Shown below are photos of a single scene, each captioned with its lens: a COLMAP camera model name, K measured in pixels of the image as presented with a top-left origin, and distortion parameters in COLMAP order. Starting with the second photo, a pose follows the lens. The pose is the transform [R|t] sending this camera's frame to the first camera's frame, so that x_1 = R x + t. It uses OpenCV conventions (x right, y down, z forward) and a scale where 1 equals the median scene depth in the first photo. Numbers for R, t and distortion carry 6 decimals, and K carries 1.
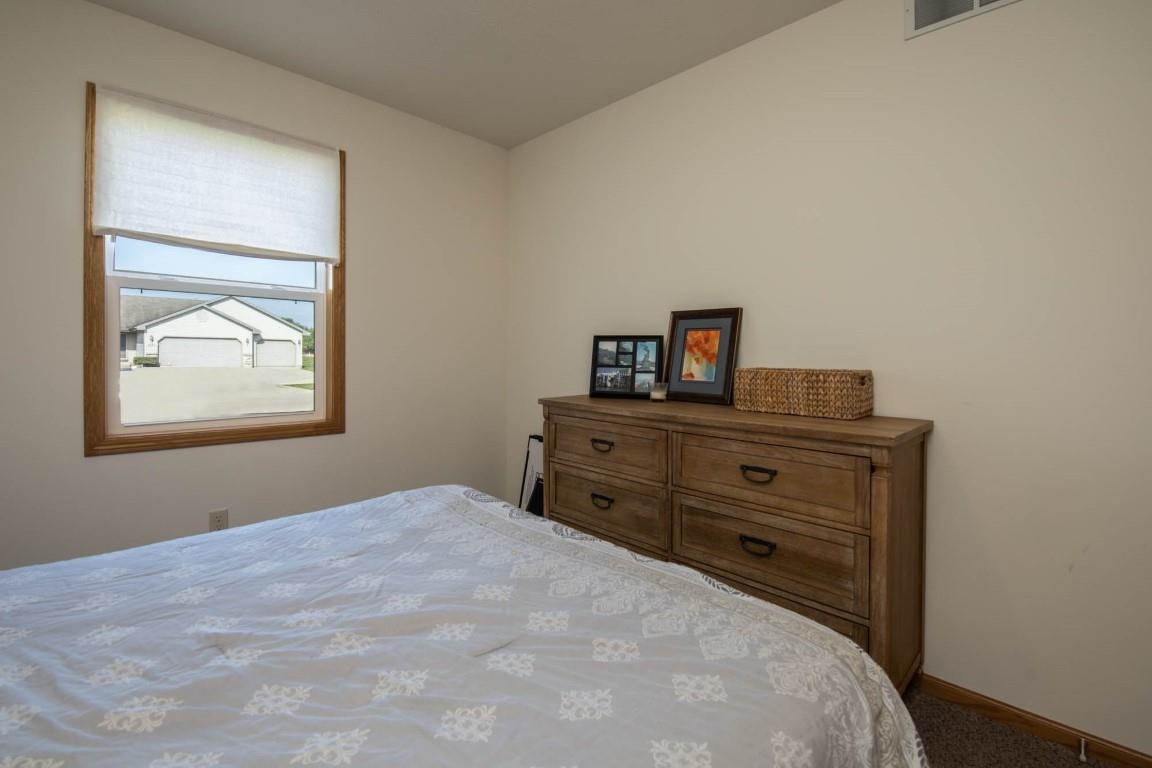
lens RADIAL K [[500.8, 0, 575.0], [0, 500.8, 369.2], [0, 0, 1]] dist [-0.001248, -0.011163]
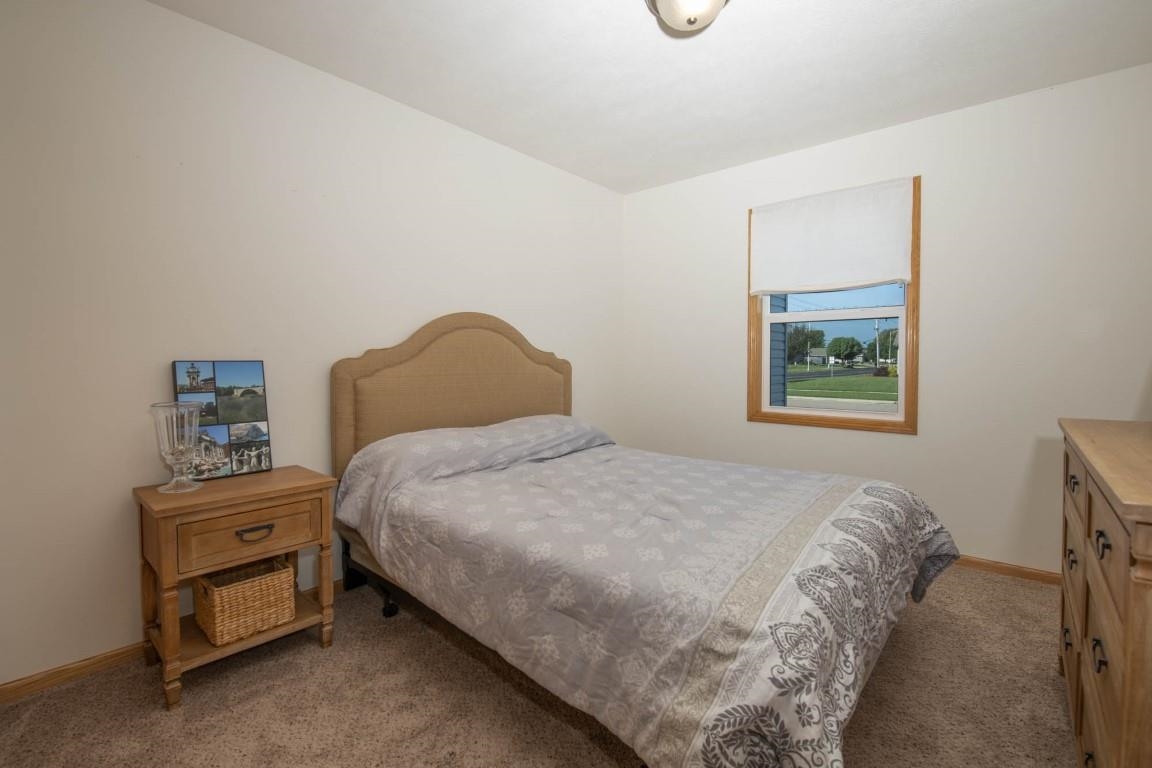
lens RADIAL K [[500.8, 0, 575.0], [0, 500.8, 369.2], [0, 0, 1]] dist [-0.001248, -0.011163]
pose [[0.068183, -0.000439, -0.997673, 1.616171], [-0.019941, 0.999800, -0.001803, 0.001556], [0.997474, 0.020017, 0.068161, 0.495973]]
